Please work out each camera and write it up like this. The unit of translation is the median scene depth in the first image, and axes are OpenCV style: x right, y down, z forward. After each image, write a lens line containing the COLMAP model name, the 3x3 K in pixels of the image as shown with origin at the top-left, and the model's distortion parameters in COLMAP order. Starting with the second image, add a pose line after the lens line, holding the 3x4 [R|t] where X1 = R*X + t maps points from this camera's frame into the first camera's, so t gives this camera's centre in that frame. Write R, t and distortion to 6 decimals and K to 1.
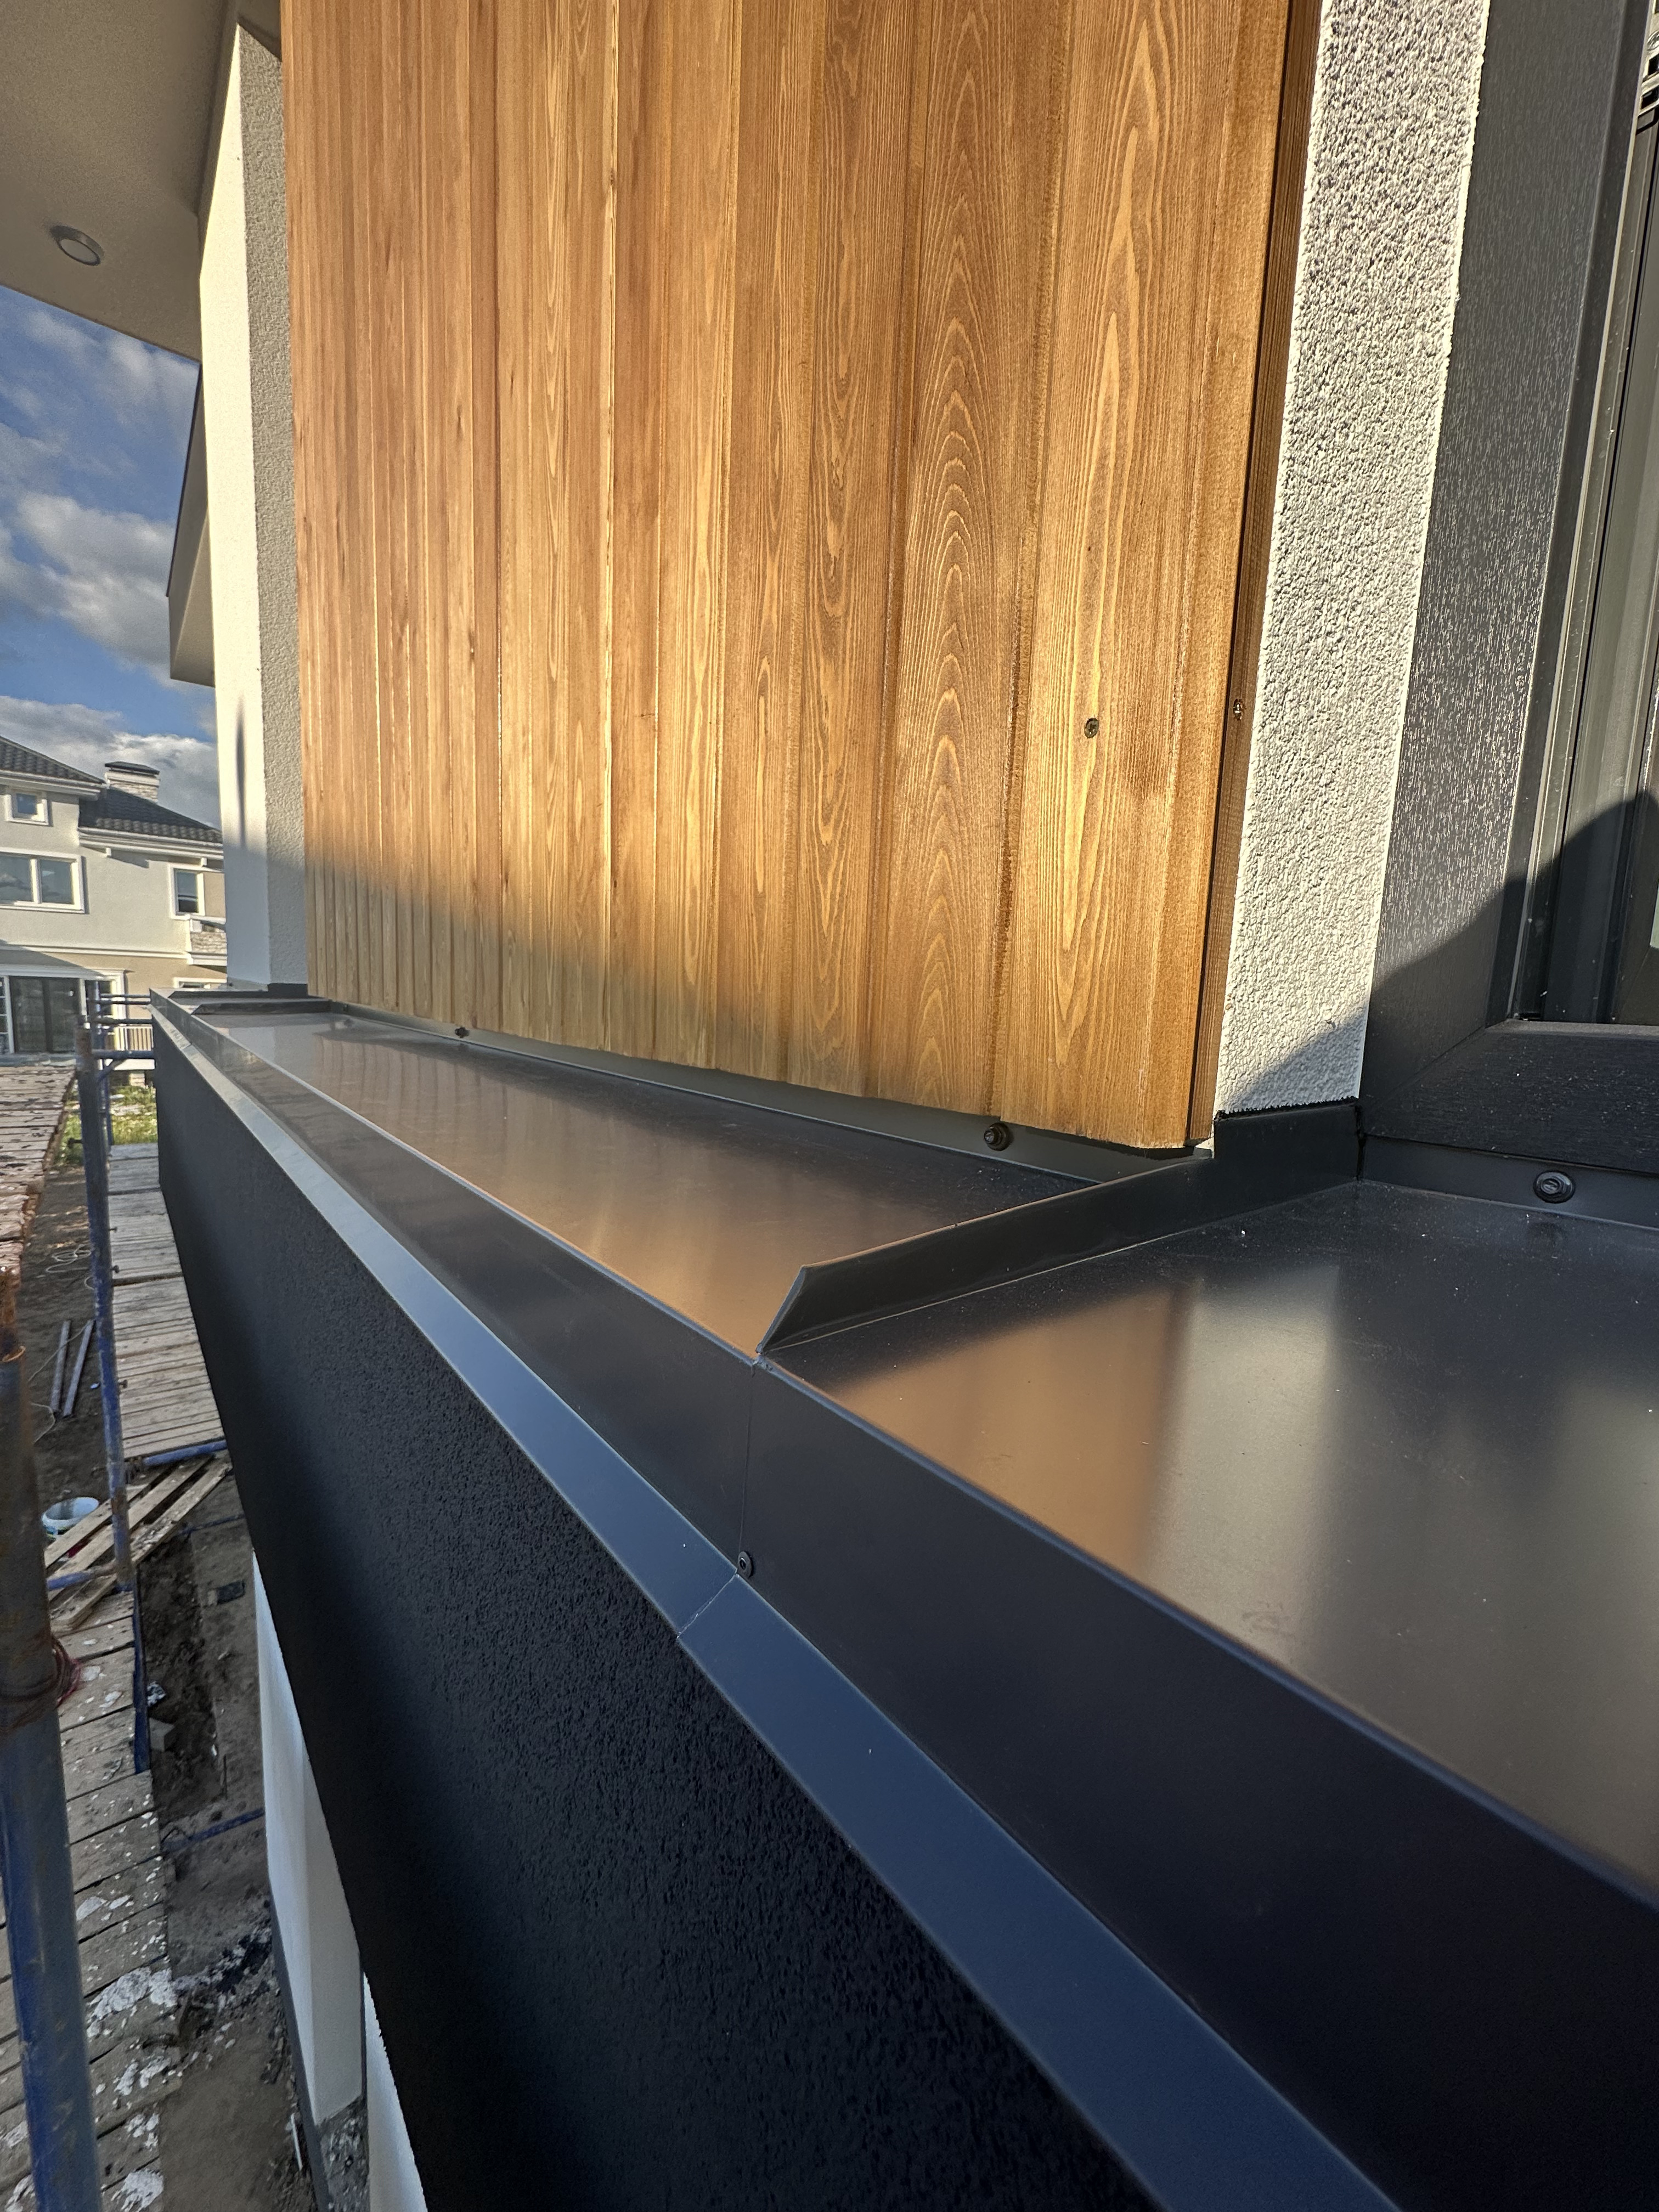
lens RADIAL K [[872.4, 0, 826.8], [0, 872.4, 1098.0], [0, 0, 1]] dist [-0.003440, 0.000394]
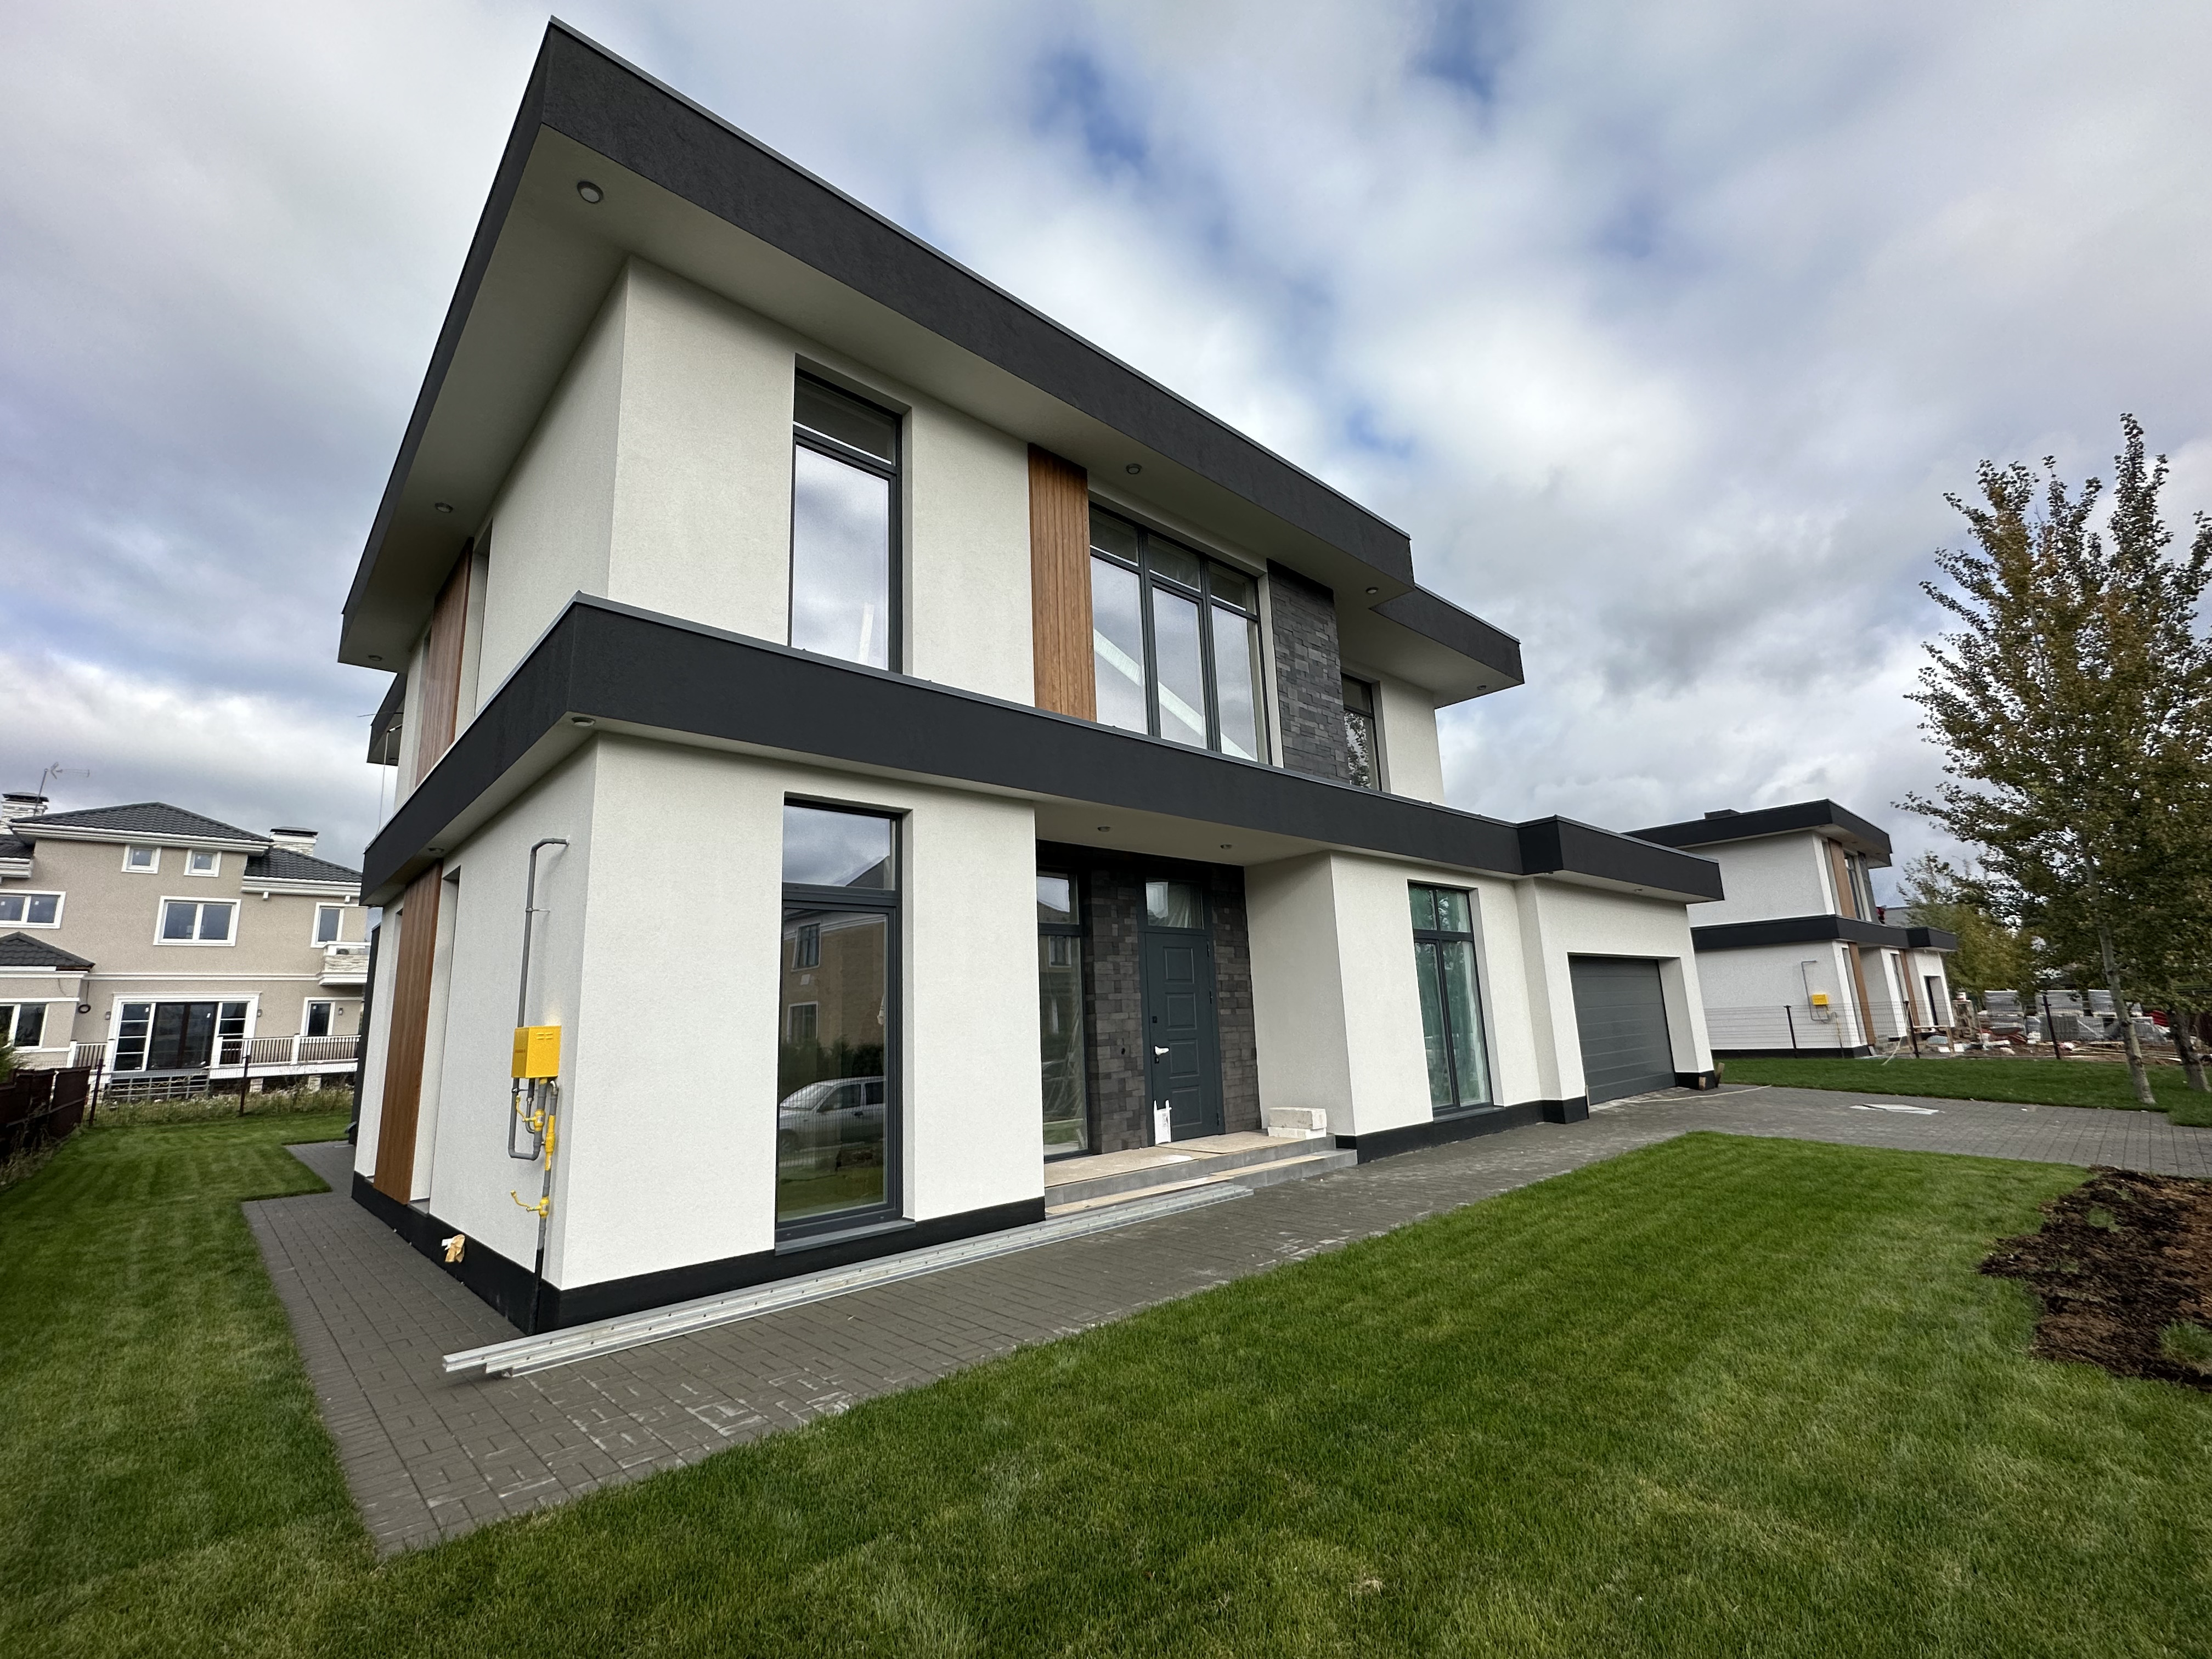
lens RADIAL K [[962.1, 0, 1108.1], [0, 962.1, 833.8], [0, 0, 1]] dist [0.002405, -0.000233]
pose [[0.994156, -0.072314, 0.080159, 0.239347], [0.094252, 0.943451, -0.317832, 0.174354], [-0.052643, 0.323529, 0.944753, -0.358935]]
